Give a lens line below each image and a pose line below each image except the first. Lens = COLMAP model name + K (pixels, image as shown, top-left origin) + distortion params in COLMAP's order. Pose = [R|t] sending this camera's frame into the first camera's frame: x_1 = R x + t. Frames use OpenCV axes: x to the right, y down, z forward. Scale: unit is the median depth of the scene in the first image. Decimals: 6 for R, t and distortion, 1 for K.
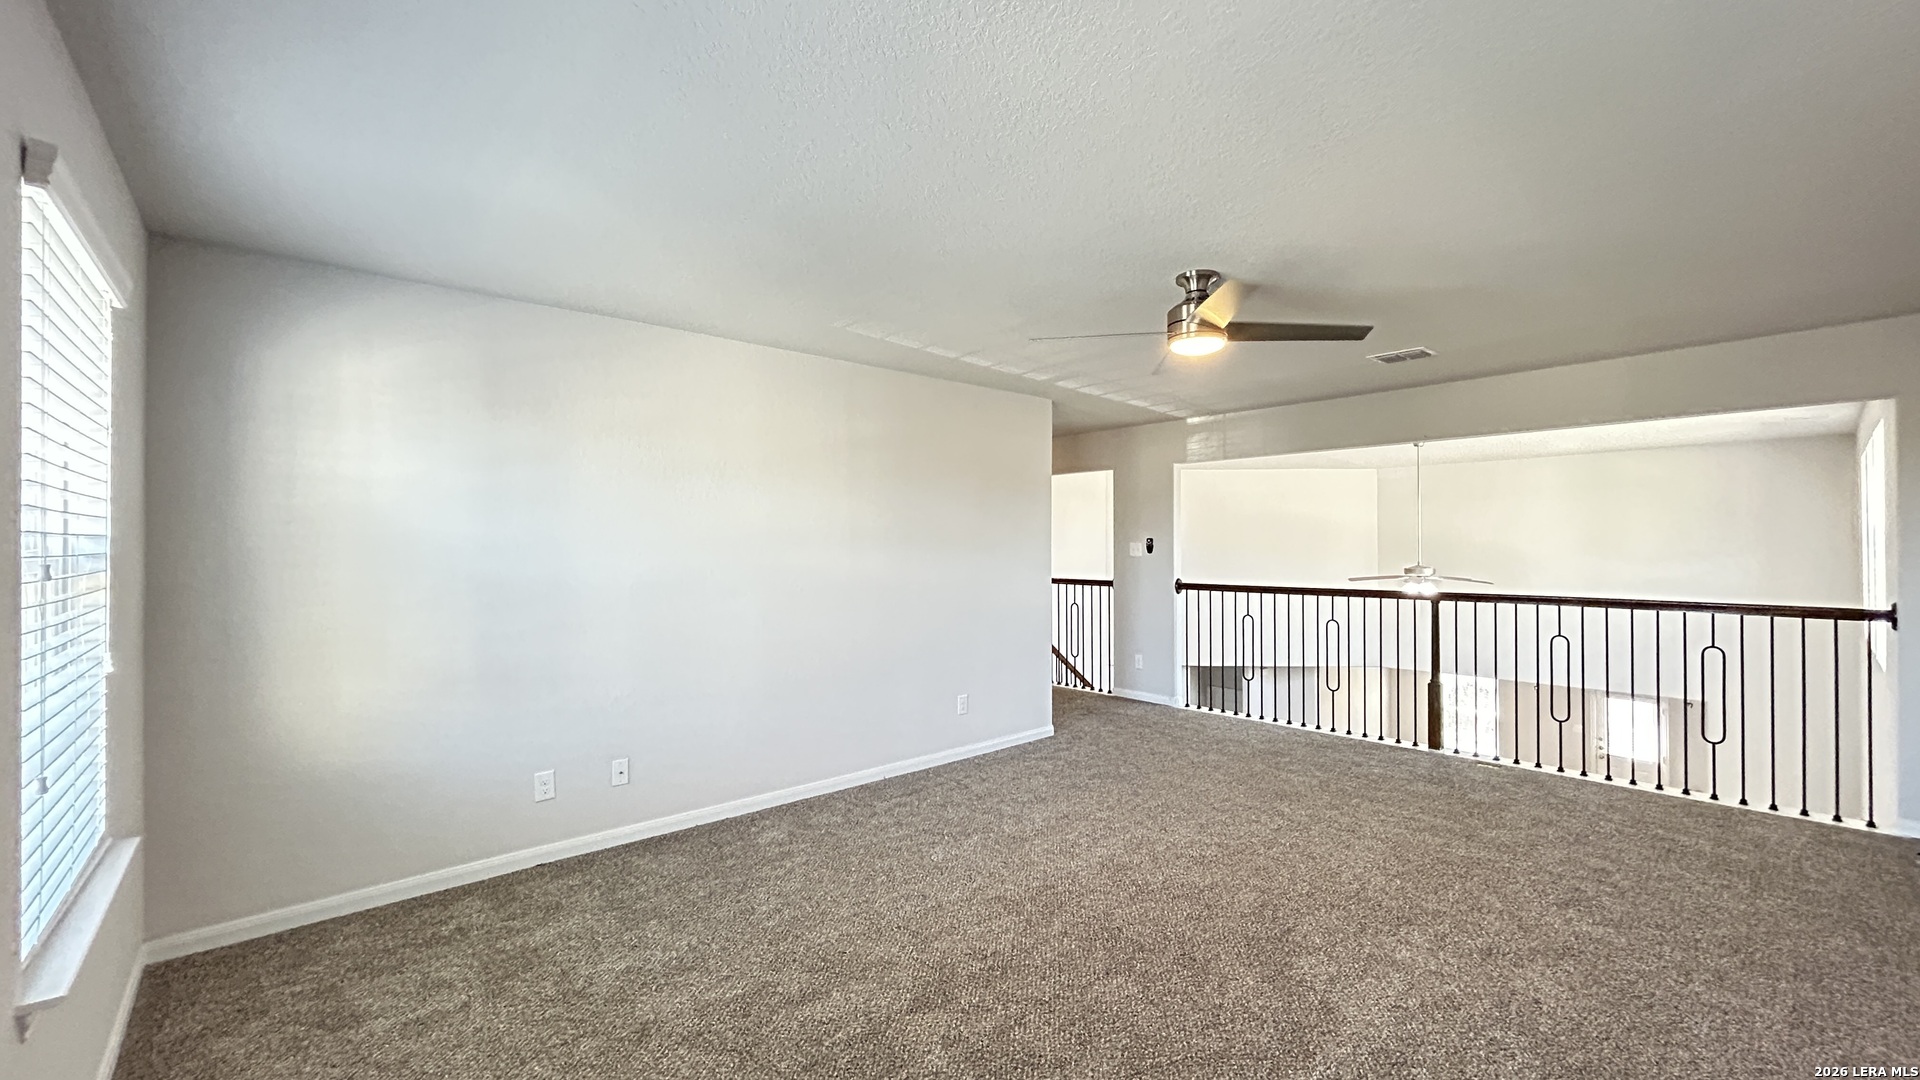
lens RADIAL K [[771.8, 0, 963.1], [0, 771.8, 540.3], [0, 0, 1]] dist [-0.000567, 0.000540]
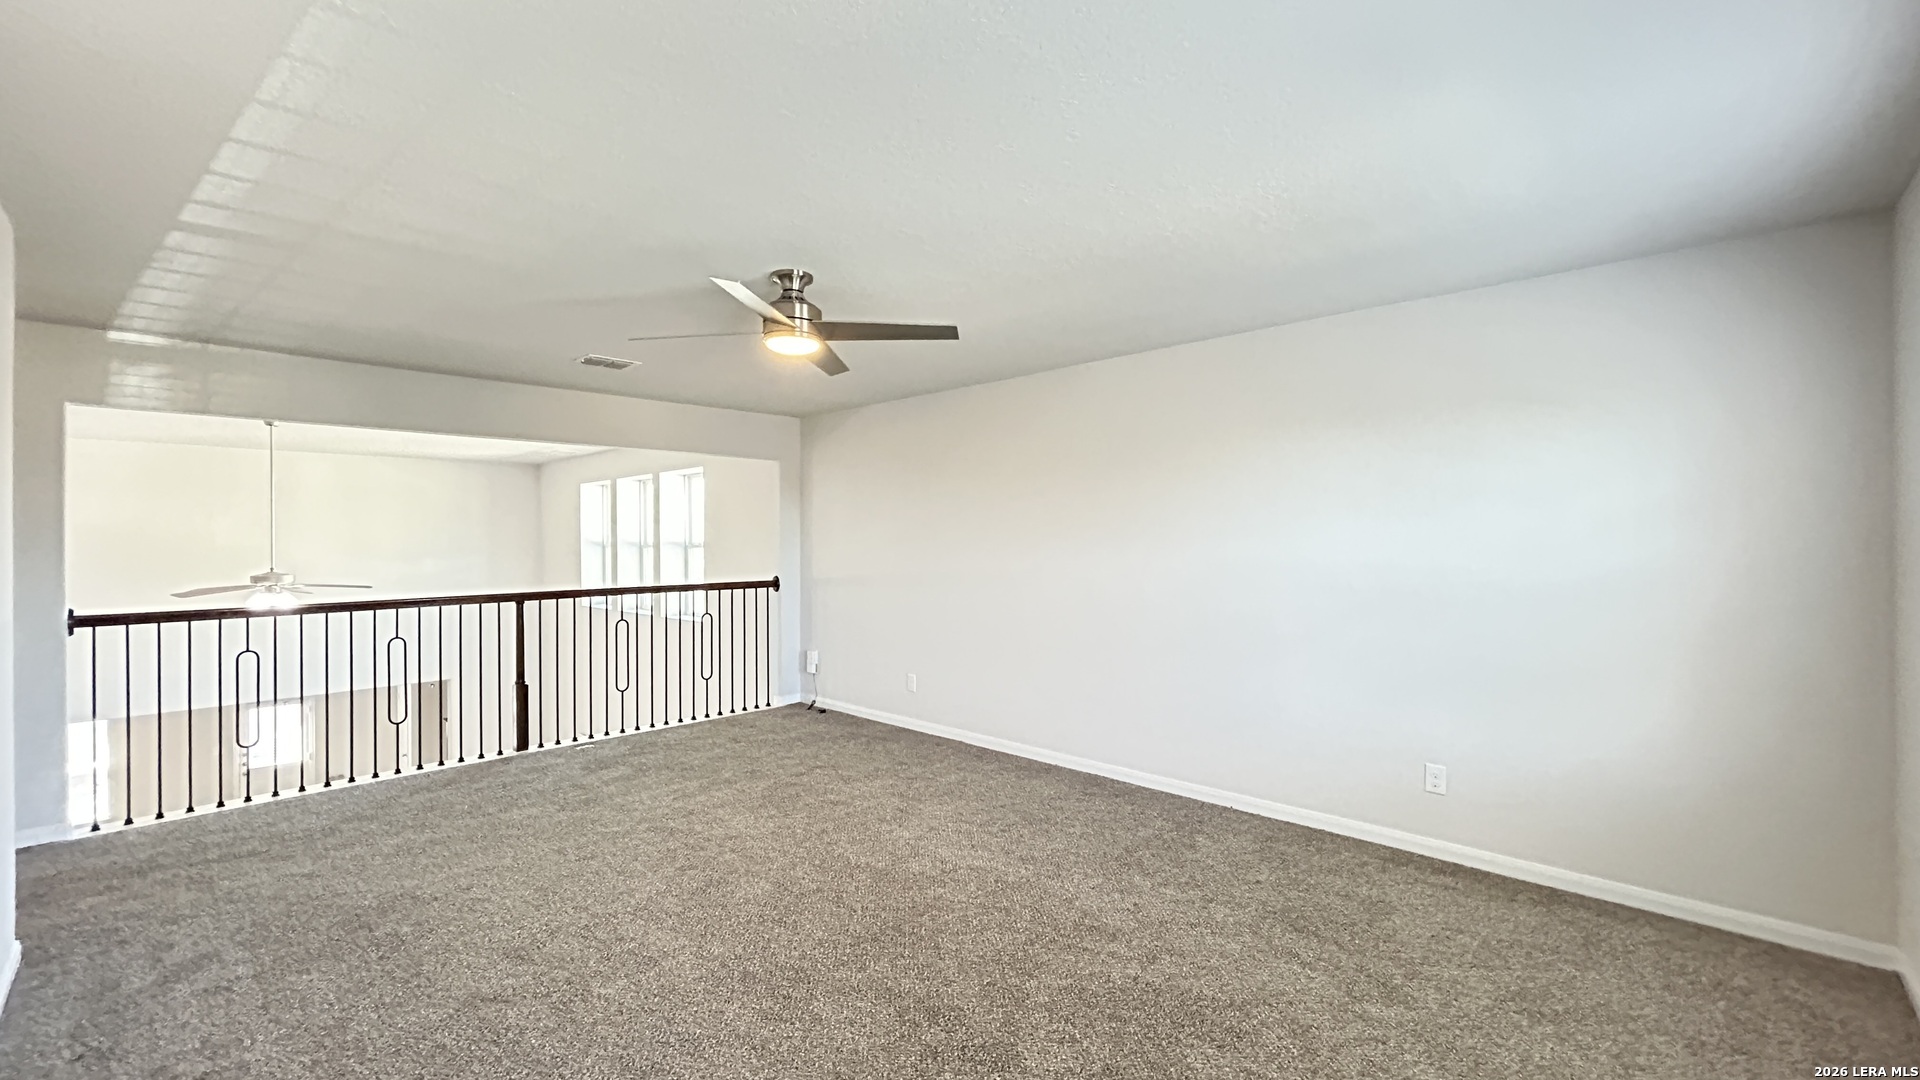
lens RADIAL K [[771.8, 0, 963.1], [0, 771.8, 540.3], [0, 0, 1]] dist [-0.000567, 0.000540]
pose [[-0.077706, 0.002479, 0.996973, -0.382432], [0.002092, 0.999995, -0.002323, 0.002772], [-0.996974, 0.001905, -0.077711, 0.460873]]
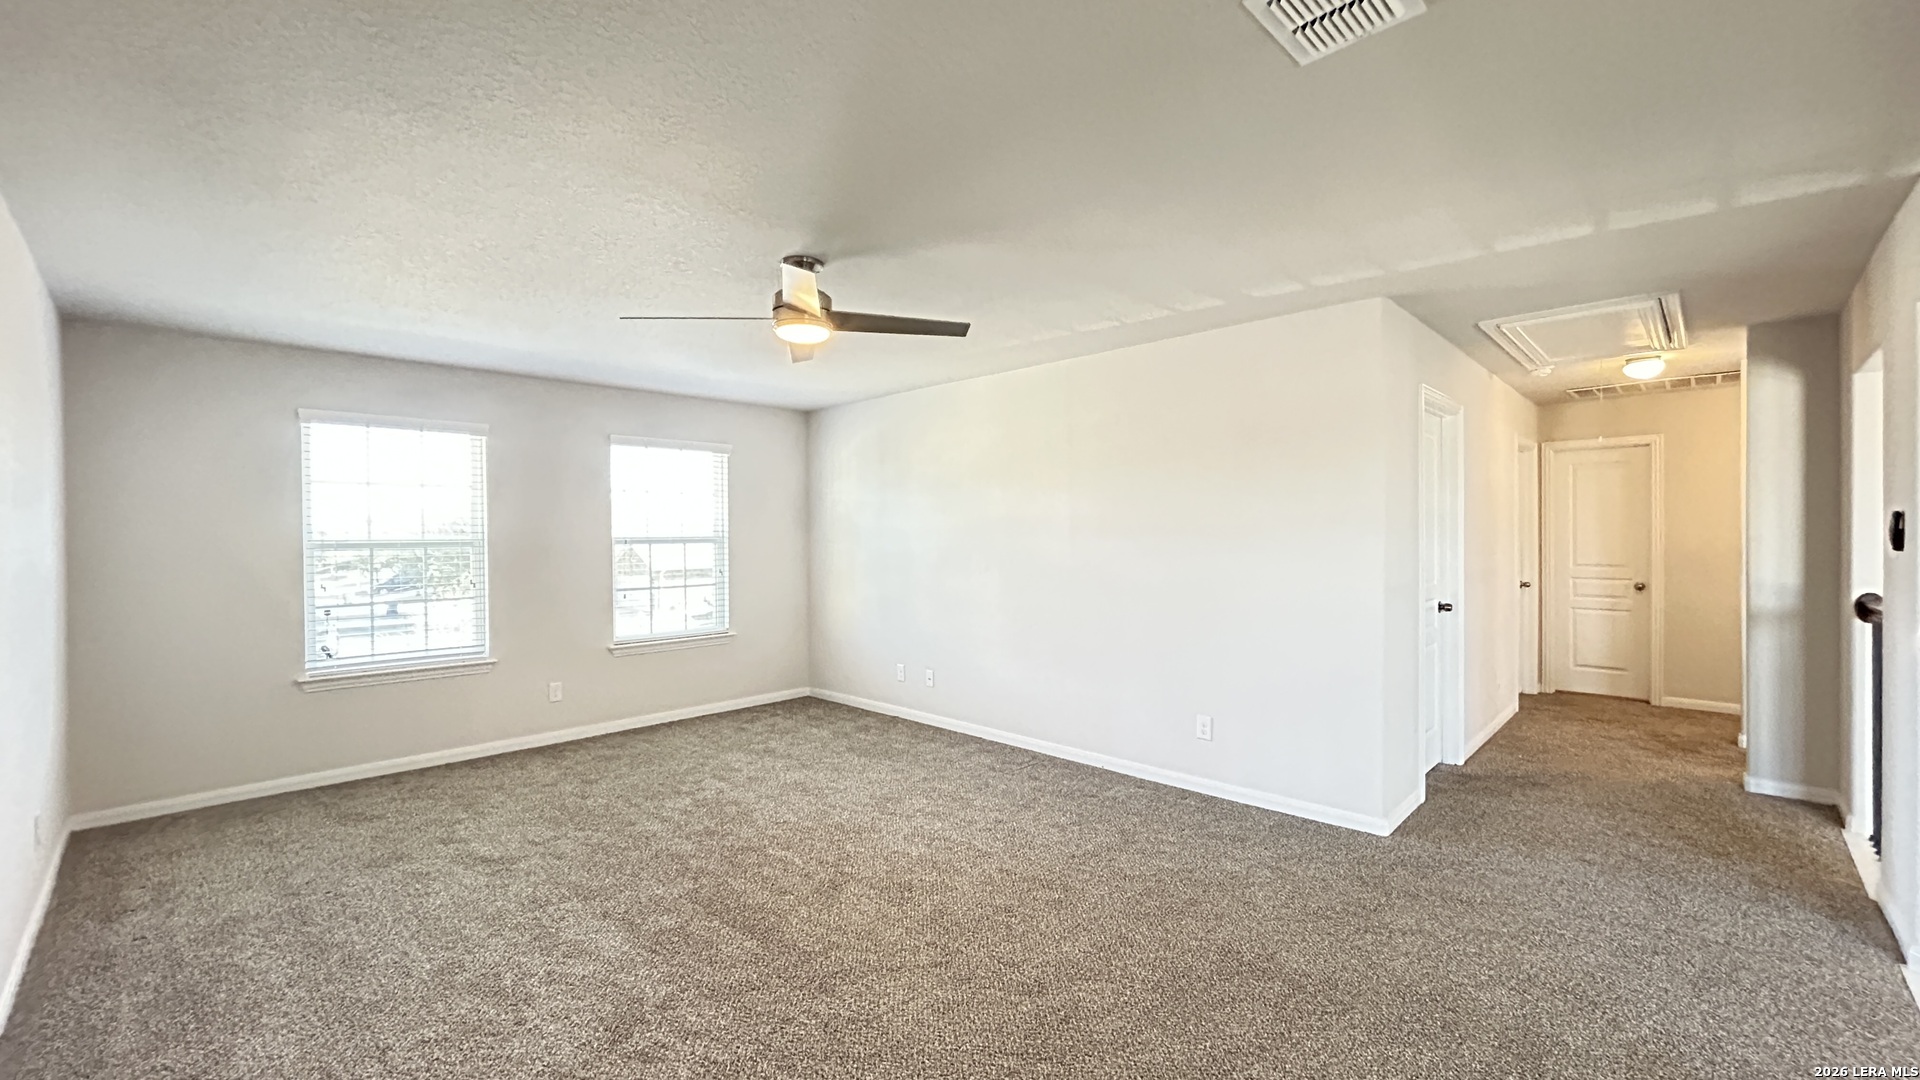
lens RADIAL K [[771.8, 0, 963.1], [0, 771.8, 540.3], [0, 0, 1]] dist [-0.000567, 0.000540]
pose [[0.065903, 0.012289, -0.997750, 0.706305], [0.012630, 0.999834, 0.013149, 0.000593], [0.997746, -0.013469, 0.065736, 0.613288]]
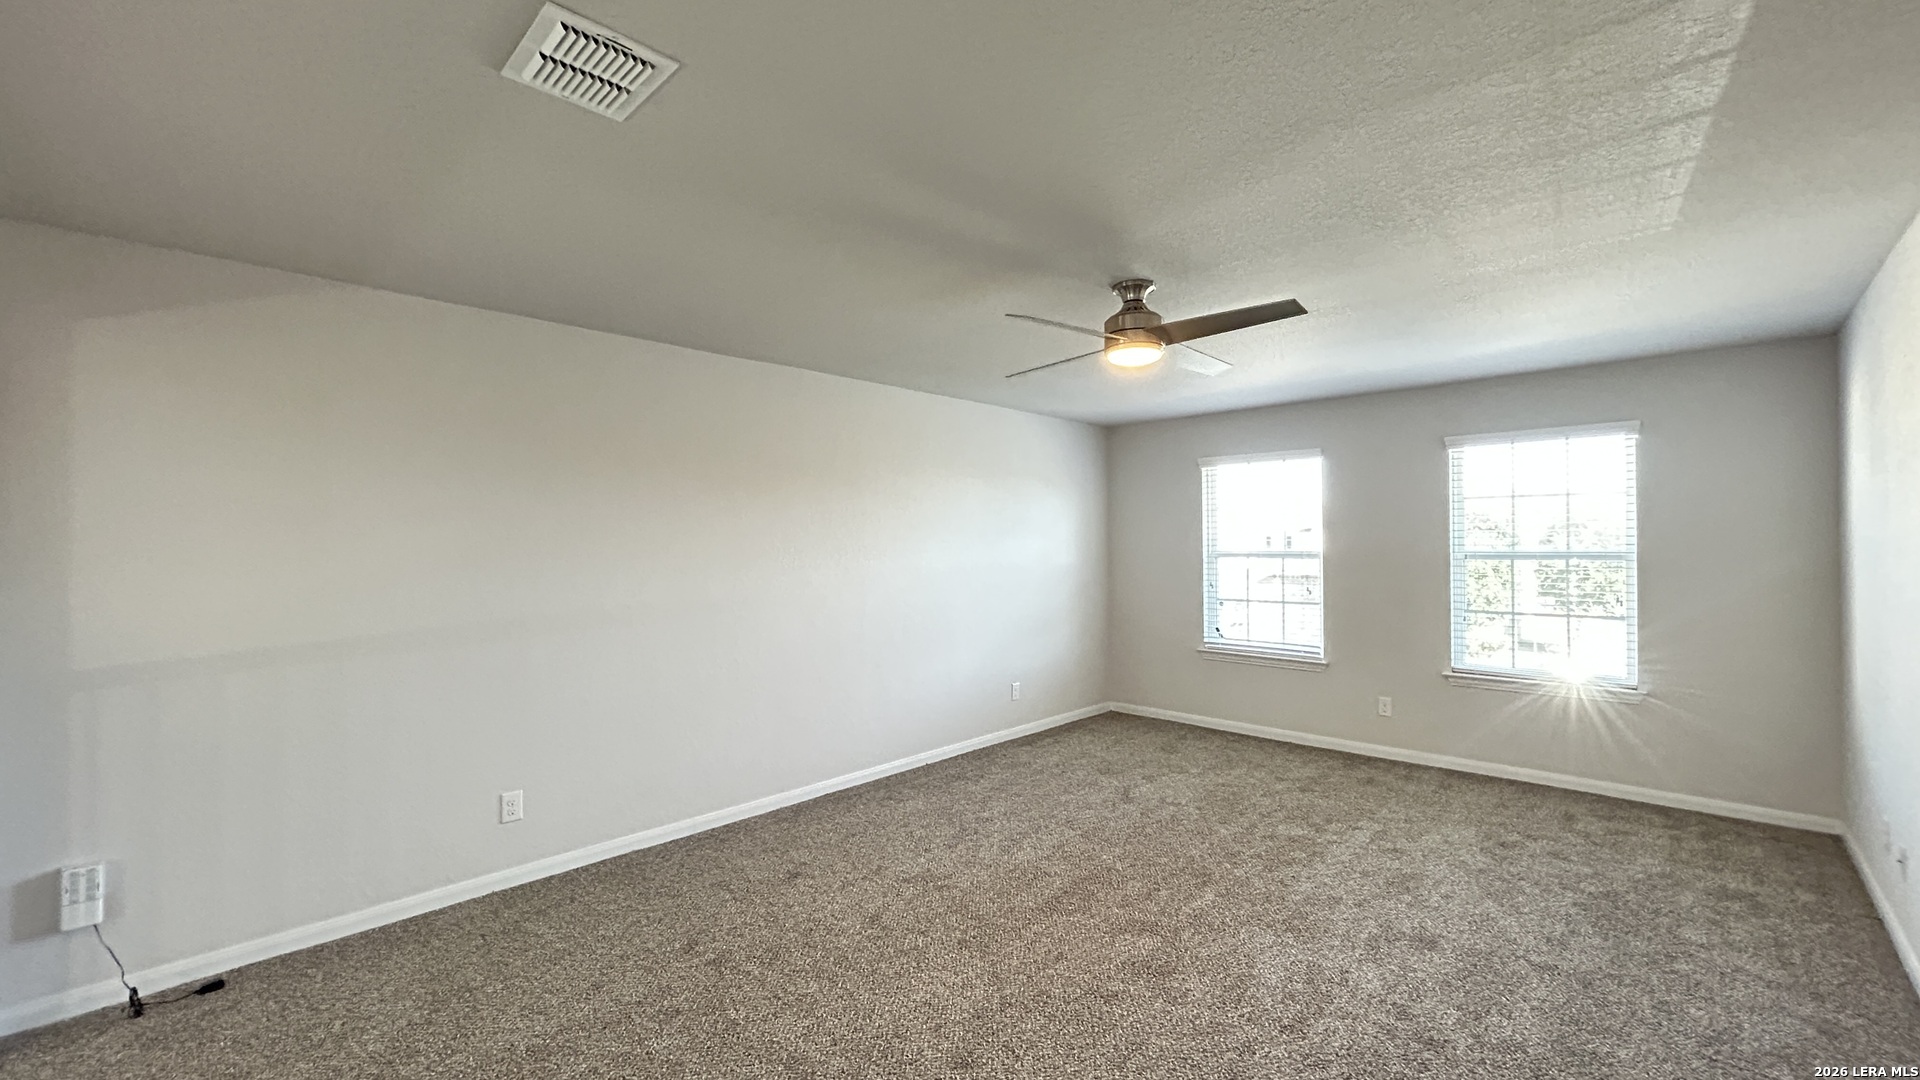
lens RADIAL K [[771.8, 0, 963.1], [0, 771.8, 540.3], [0, 0, 1]] dist [-0.000567, 0.000540]
pose [[-0.996674, 0.009360, -0.080948, 0.327167], [0.009929, 0.999929, -0.006631, -0.008406], [0.080880, -0.007413, -0.996696, 1.059185]]
